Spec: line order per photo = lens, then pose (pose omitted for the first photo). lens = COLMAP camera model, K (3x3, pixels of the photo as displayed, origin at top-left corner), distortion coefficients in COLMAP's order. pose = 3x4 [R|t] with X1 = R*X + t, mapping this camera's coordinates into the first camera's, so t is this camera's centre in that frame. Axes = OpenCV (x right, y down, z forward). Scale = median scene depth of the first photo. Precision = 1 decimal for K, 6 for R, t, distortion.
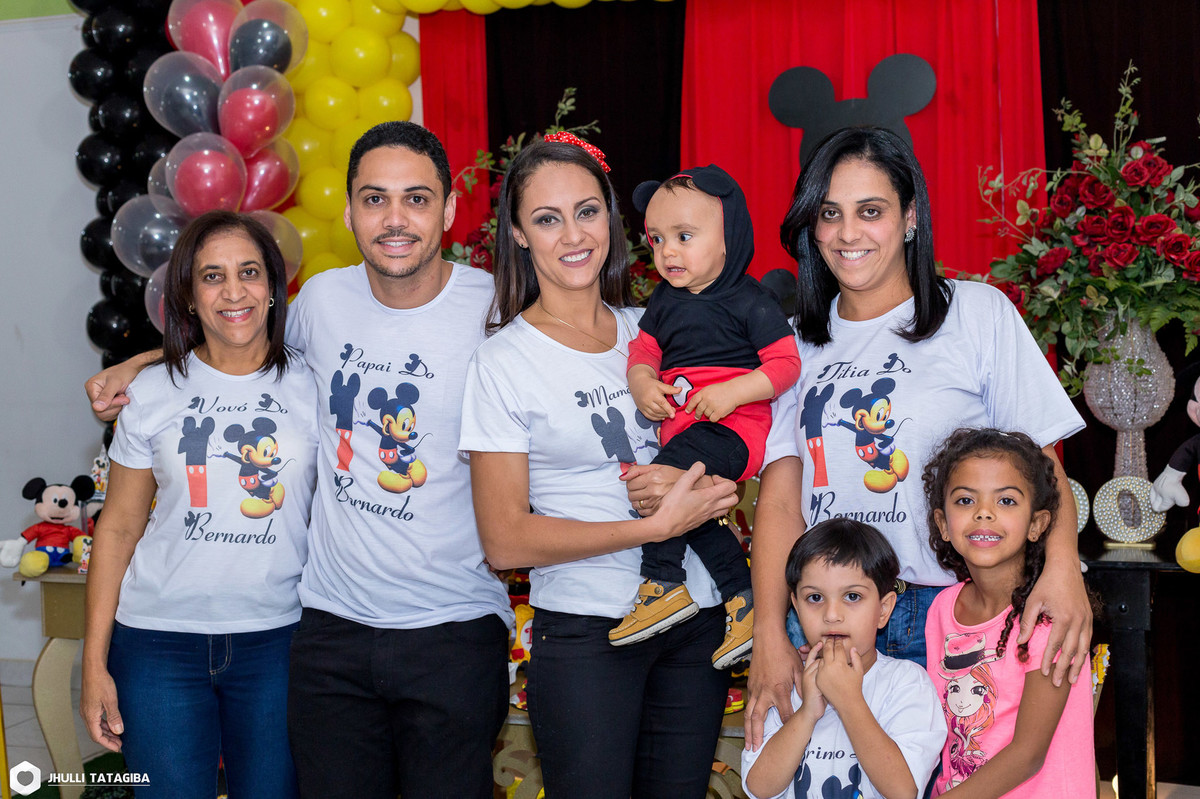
lens RADIAL K [[1726.6, 0, 607.4], [0, 1726.6, 406.7], [0, 0, 1]] dist [-0.051928, 0.000000]
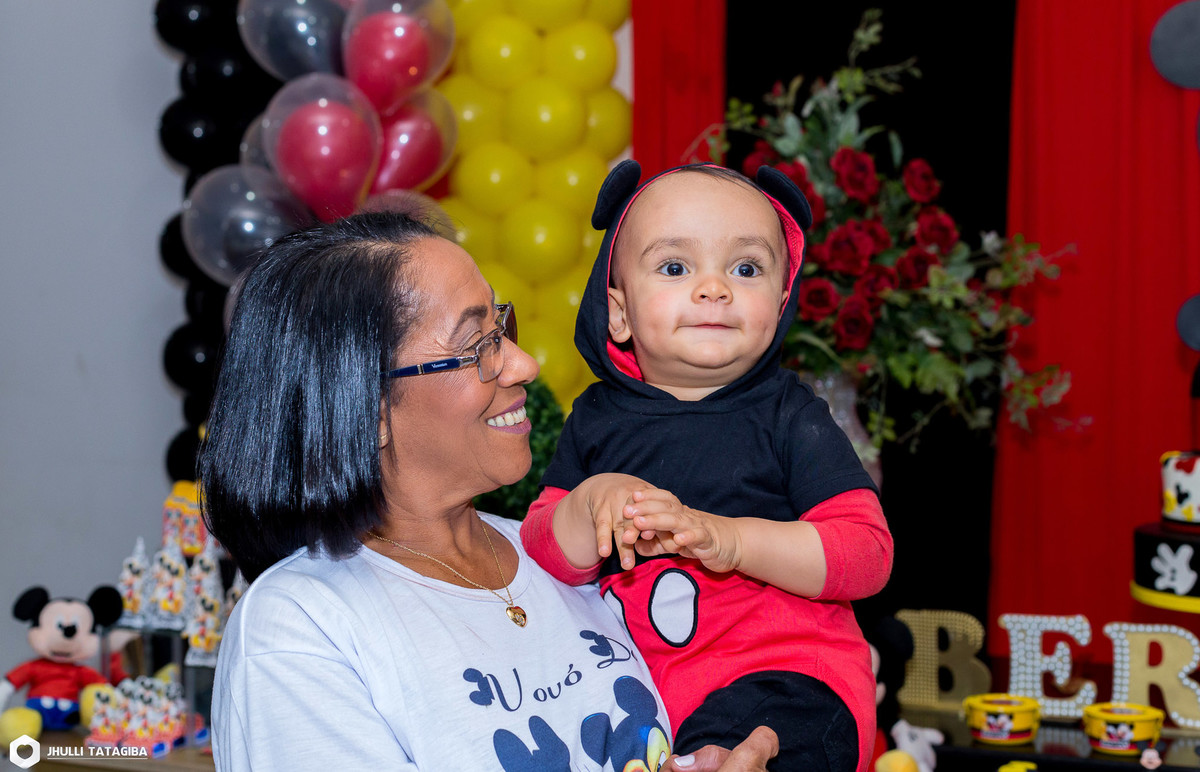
lens RADIAL K [[1817.7, 0, 586.5], [0, 1817.7, 373.7], [0, 0, 1]] dist [-0.012801, 0.000000]
pose [[0.994545, 0.026182, -0.100970, -0.056449], [-0.031078, 0.998401, -0.047225, -0.011239], [0.099572, 0.050105, 0.993768, 0.312627]]
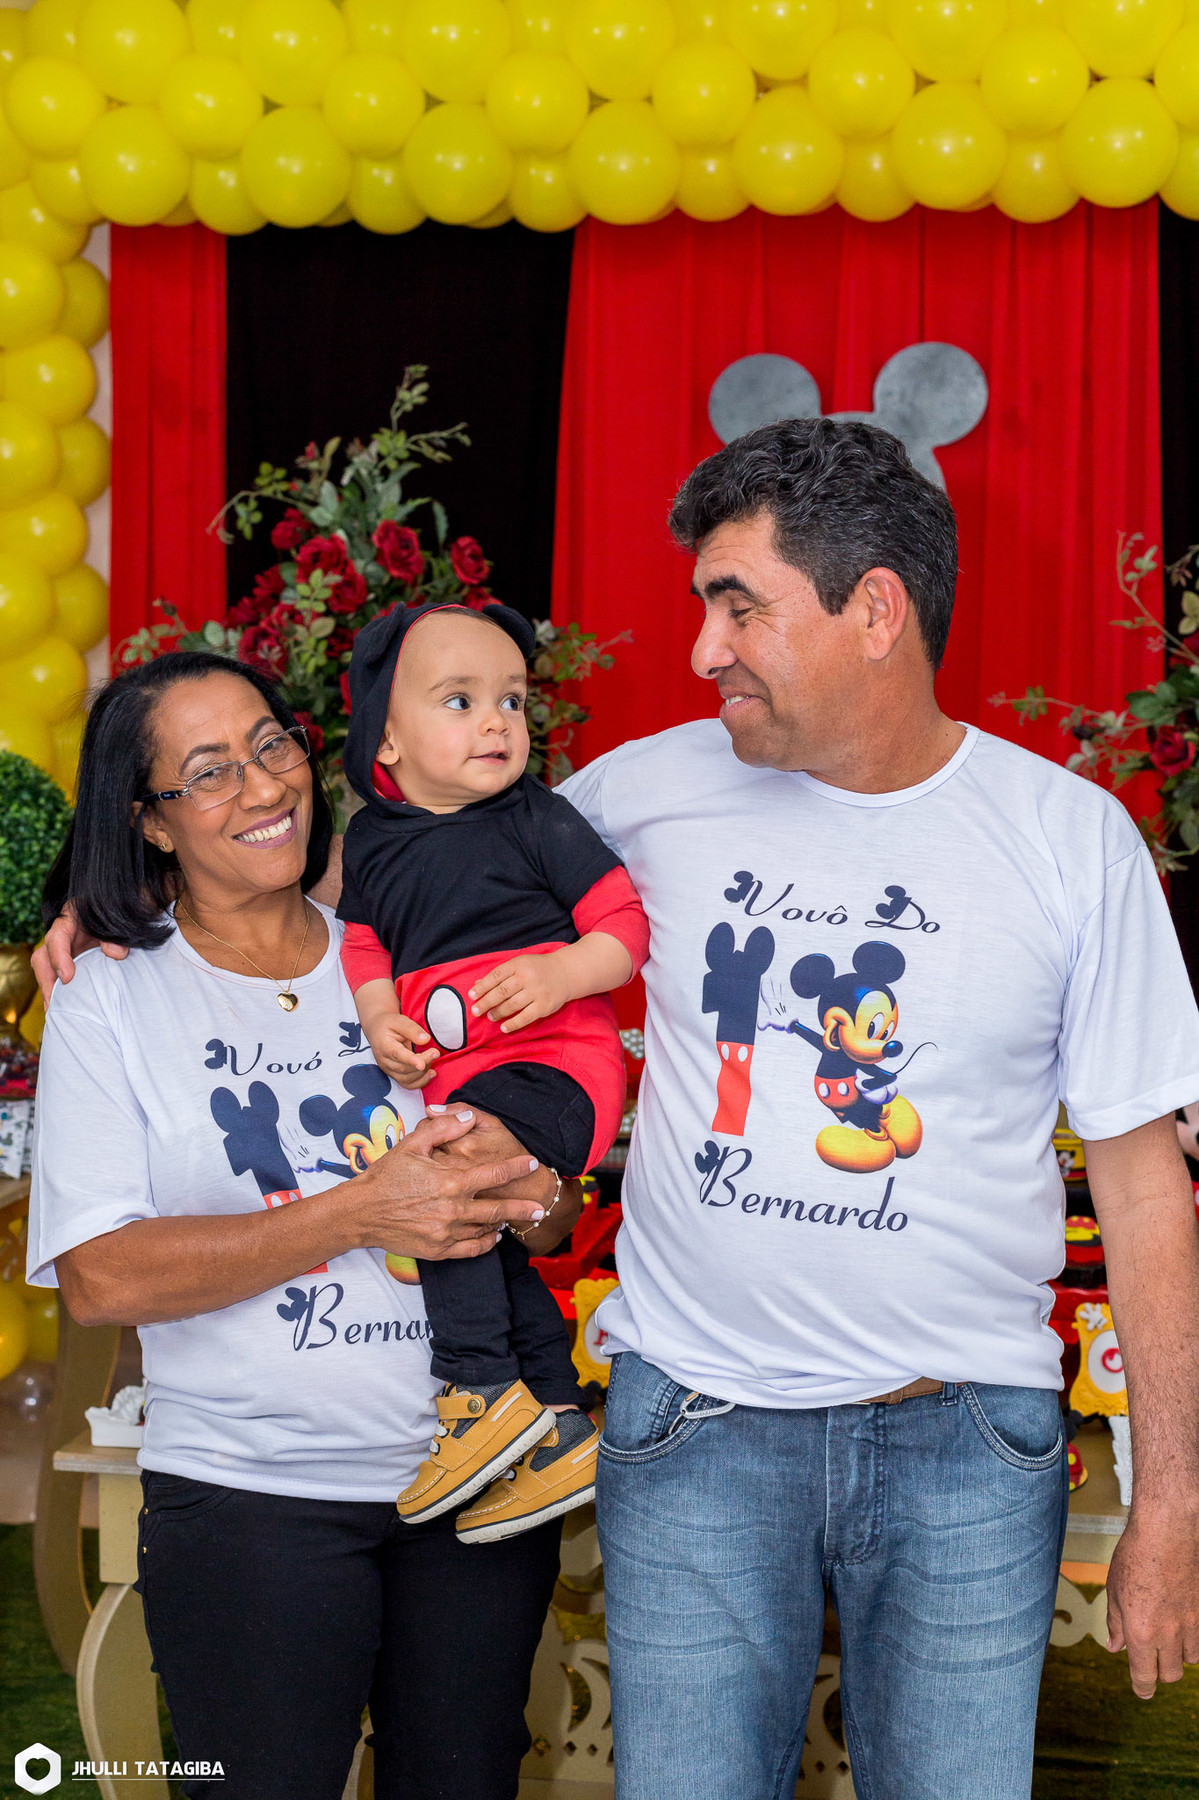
lens RADIAL K [[2589.9, 0, 580.4], [0, 2589.9, 897.1], [0, 0, 1]] dist [-0.051928, 0.000000]
pose [[0.985973, 0.025862, 0.164890, -0.106820], [-0.026556, 0.999645, 0.002004, -0.008344], [-0.164780, -0.006354, 0.986310, 0.127732]]
